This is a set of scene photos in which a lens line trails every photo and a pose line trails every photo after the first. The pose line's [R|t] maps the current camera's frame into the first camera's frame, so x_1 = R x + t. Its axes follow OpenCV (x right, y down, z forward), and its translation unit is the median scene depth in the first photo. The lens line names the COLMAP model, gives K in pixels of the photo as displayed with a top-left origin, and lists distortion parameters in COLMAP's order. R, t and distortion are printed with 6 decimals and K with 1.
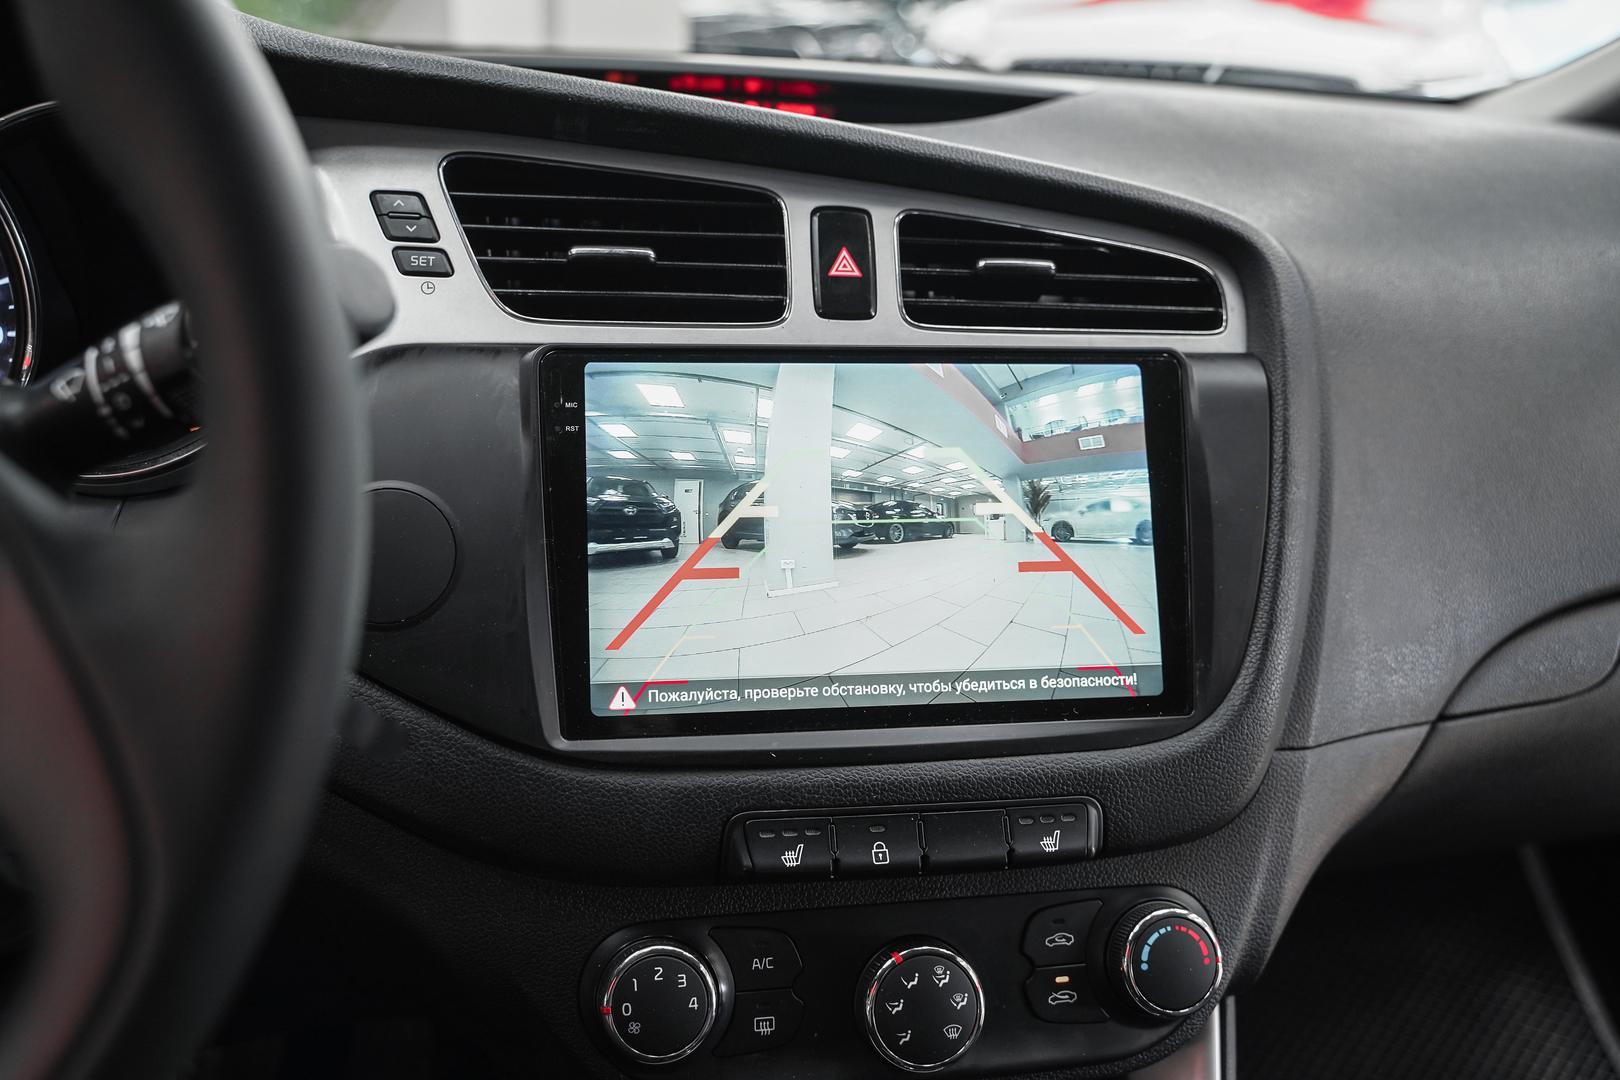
lens RADIAL K [[1442.4, 0, 810.0], [0, 1442.4, 540.0], [0, 0, 1]] dist [-0.003476, -0.002278]
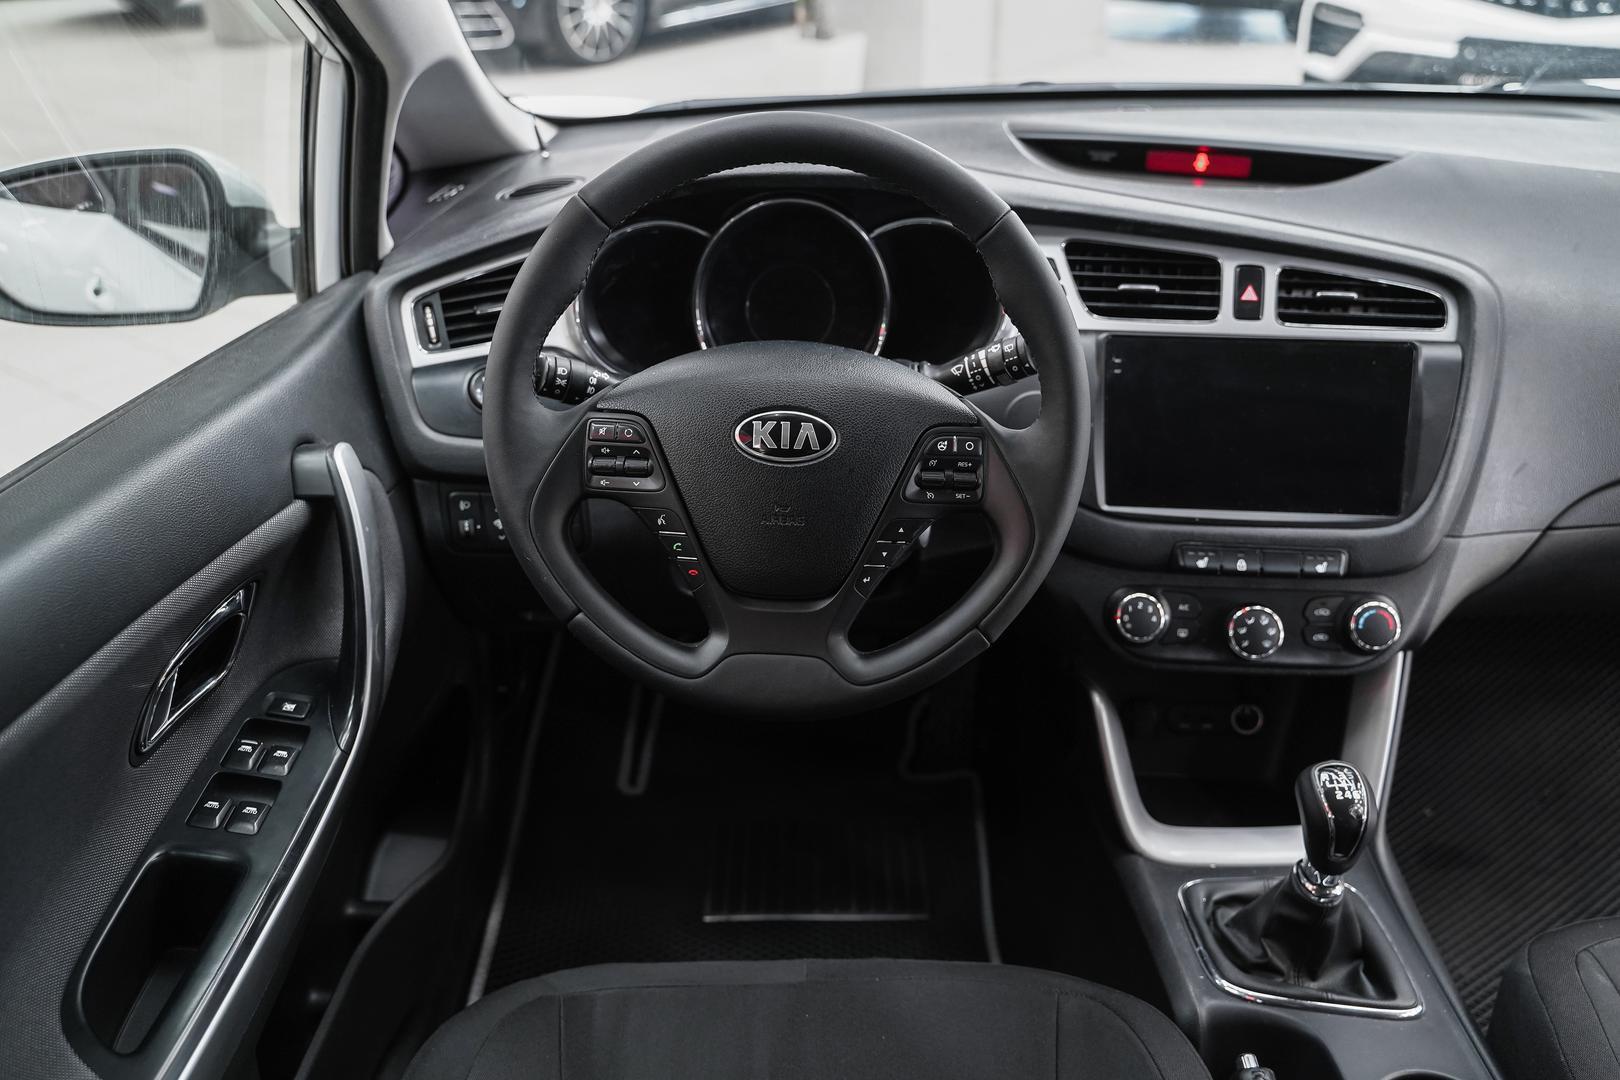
lens RADIAL K [[1262.4, 0, 839.4], [0, 1262.4, 529.9], [0, 0, 1]] dist [0.001069, 0.000743]
pose [[0.963406, 0.083326, -0.254767, -0.057185], [-0.040160, 0.984597, 0.170163, -0.145863], [0.265022, -0.153705, 0.951913, -1.014544]]
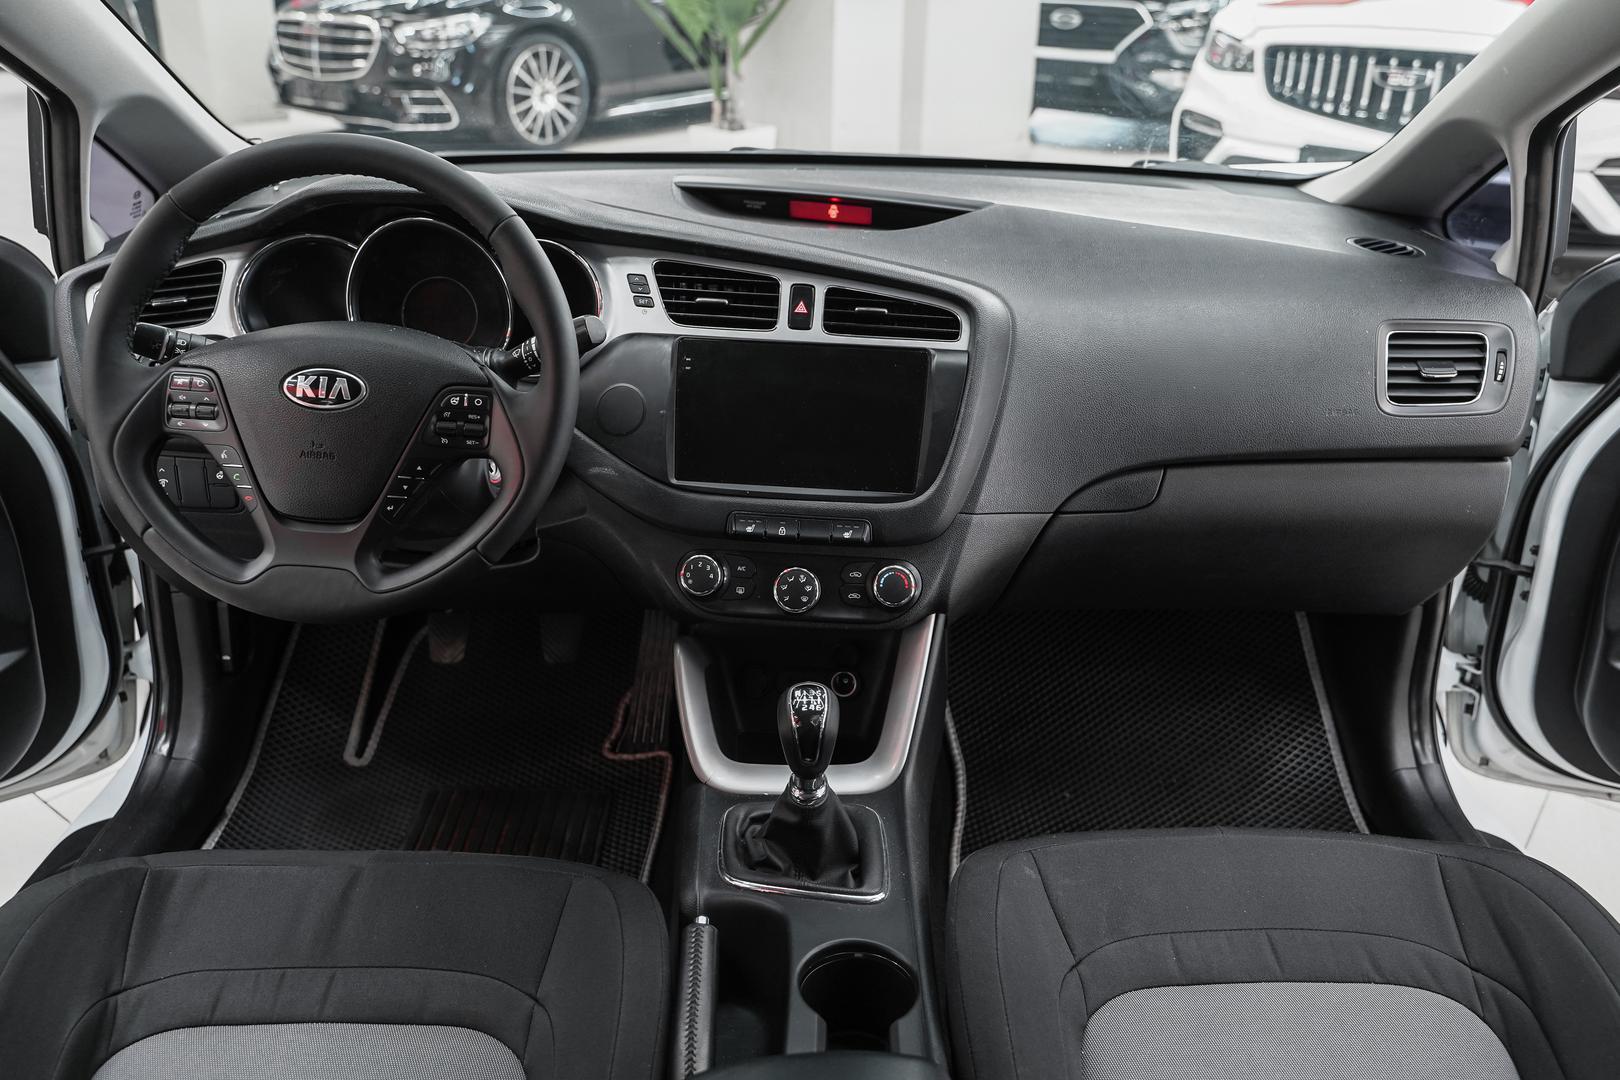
lens RADIAL K [[1262.4, 0, 839.4], [0, 1262.4, 529.9], [0, 0, 1]] dist [0.001069, 0.000743]
pose [[0.966137, 0.090154, -0.241769, 0.686995], [-0.068279, 0.992901, 0.097397, -0.024194], [0.248833, -0.077591, 0.965433, -1.205949]]
